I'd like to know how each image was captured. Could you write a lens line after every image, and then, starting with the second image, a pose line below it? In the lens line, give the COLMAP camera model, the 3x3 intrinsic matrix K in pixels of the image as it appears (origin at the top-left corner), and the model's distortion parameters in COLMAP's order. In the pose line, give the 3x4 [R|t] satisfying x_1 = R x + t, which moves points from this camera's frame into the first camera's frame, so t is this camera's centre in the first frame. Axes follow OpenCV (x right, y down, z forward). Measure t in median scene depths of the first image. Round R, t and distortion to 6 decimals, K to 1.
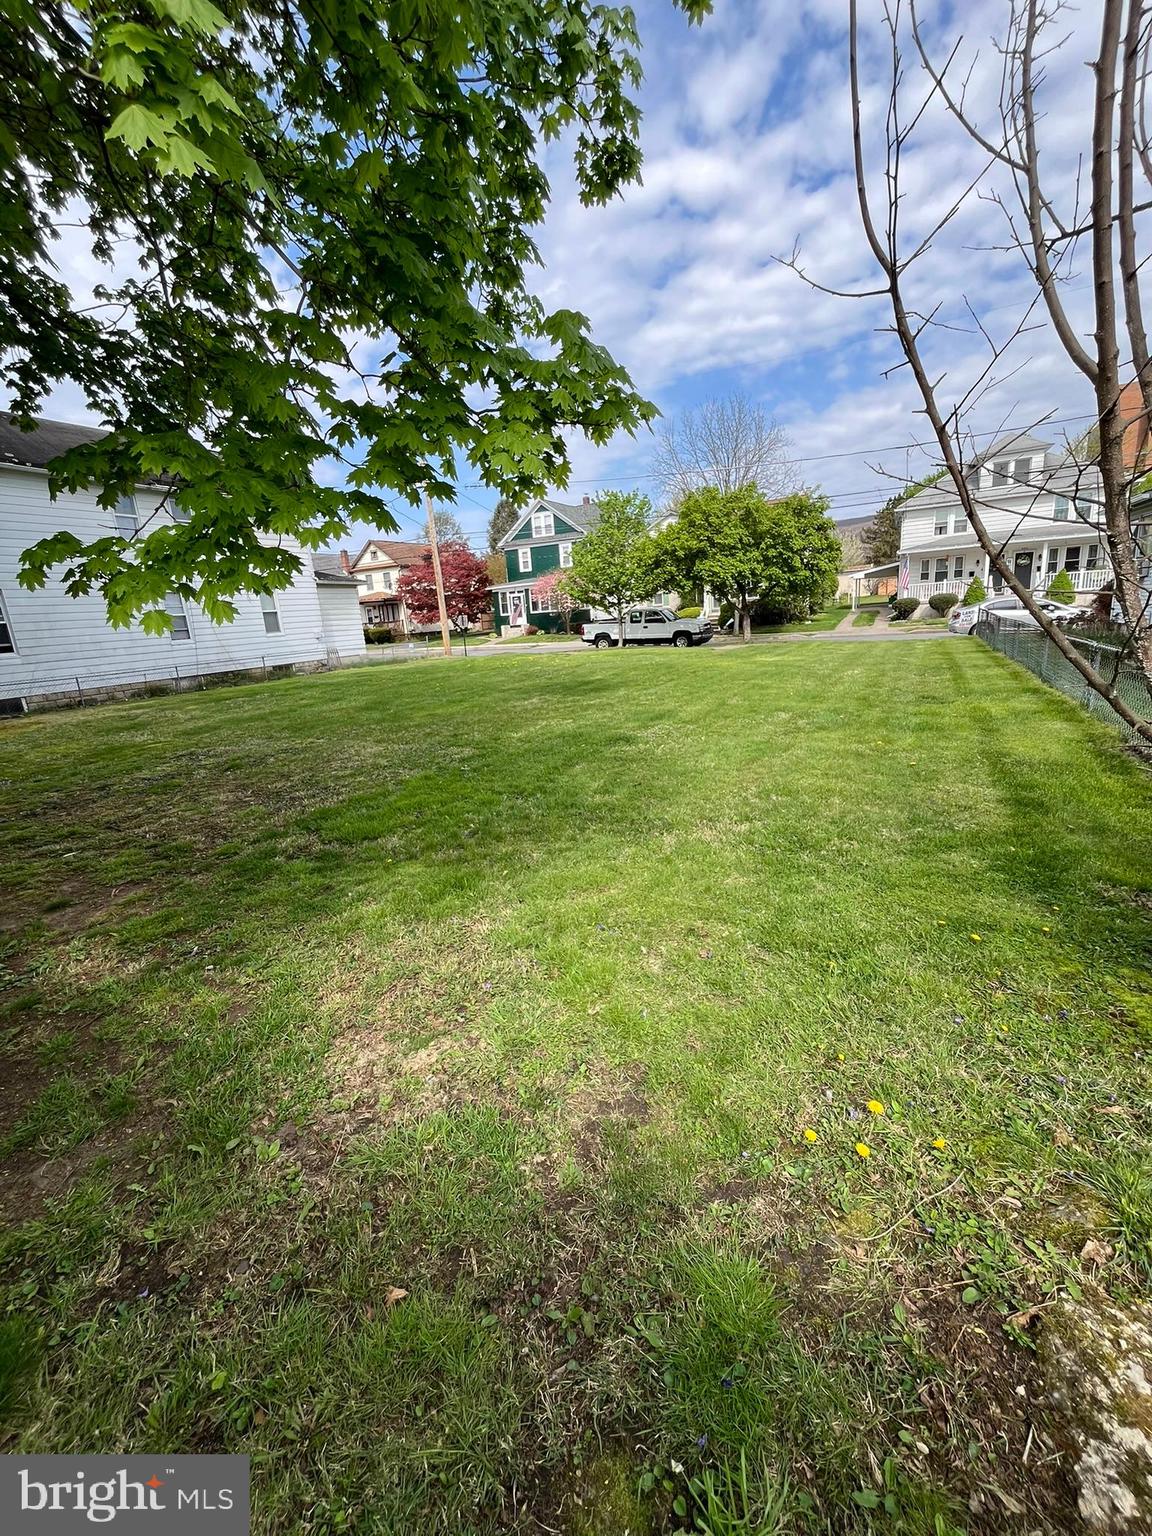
lens RADIAL K [[640.0, 0, 576.0], [0, 640.0, 768.0], [0, 0, 1]] dist [-0.002483, 0.000056]
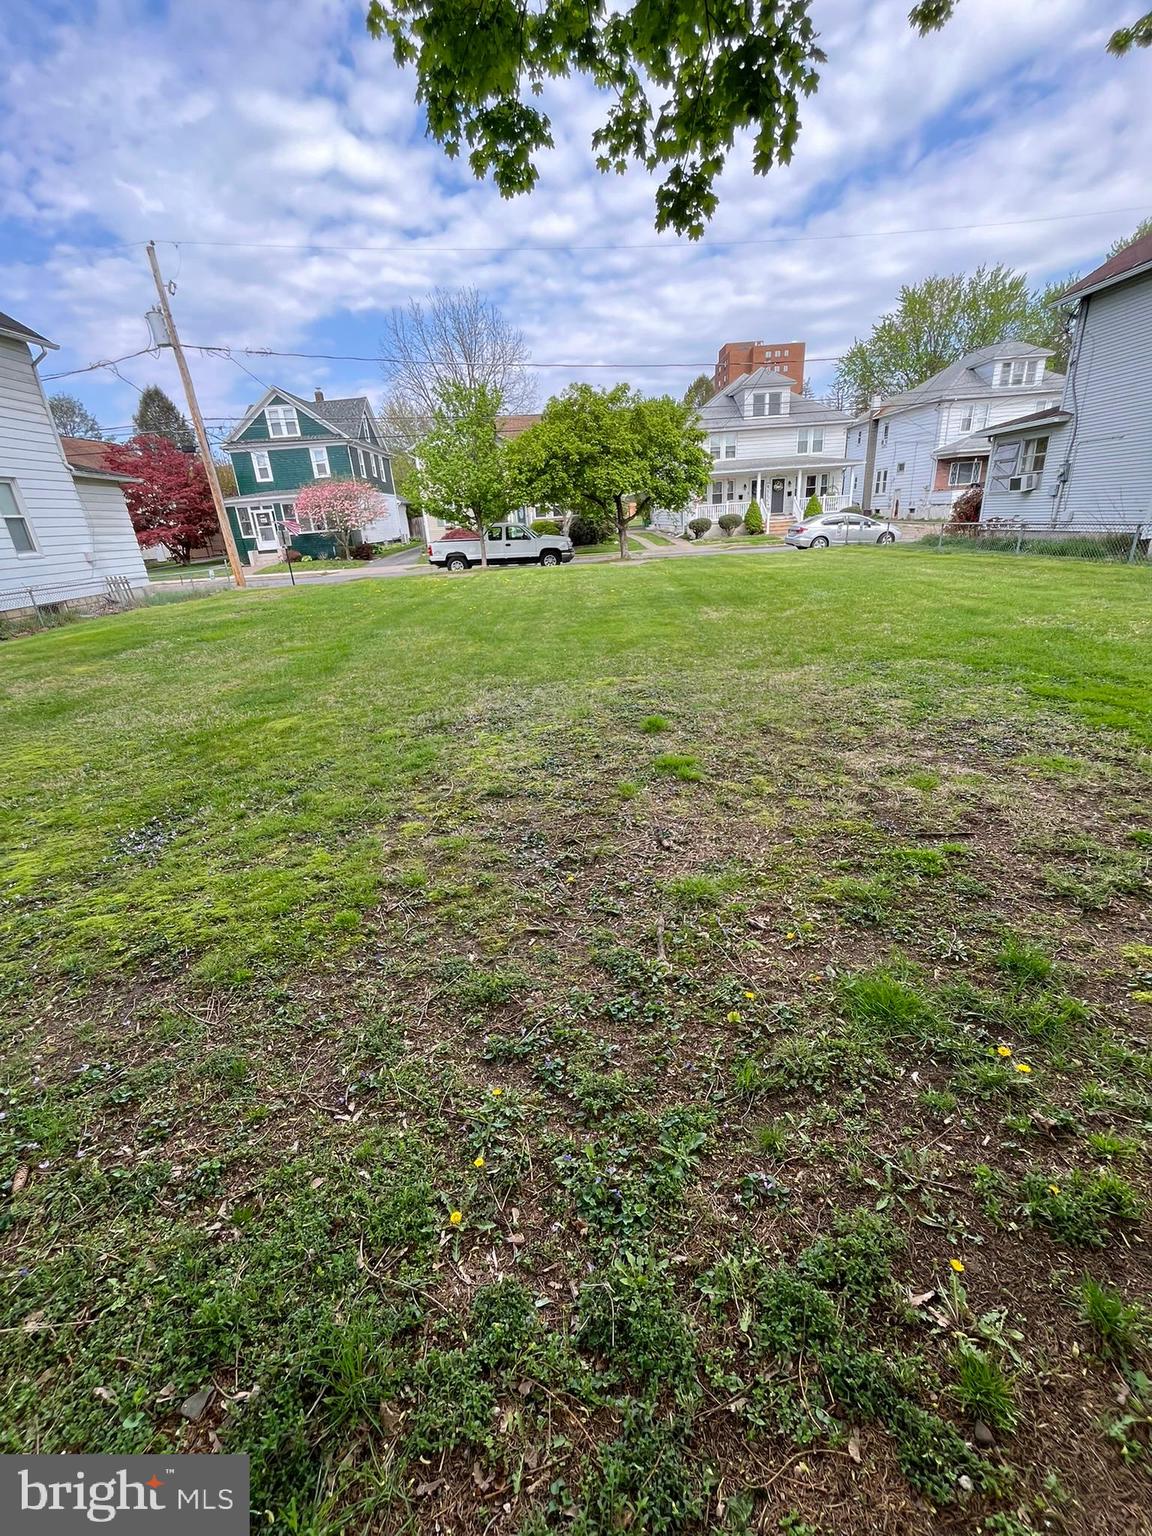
lens RADIAL K [[640.0, 0, 576.0], [0, 640.0, 768.0], [0, 0, 1]] dist [-0.002483, 0.000056]
pose [[0.872240, -0.164500, 0.460583, -0.253156], [0.119137, 0.984835, 0.126122, -0.012392], [-0.474345, -0.055136, 0.878611, 0.136875]]
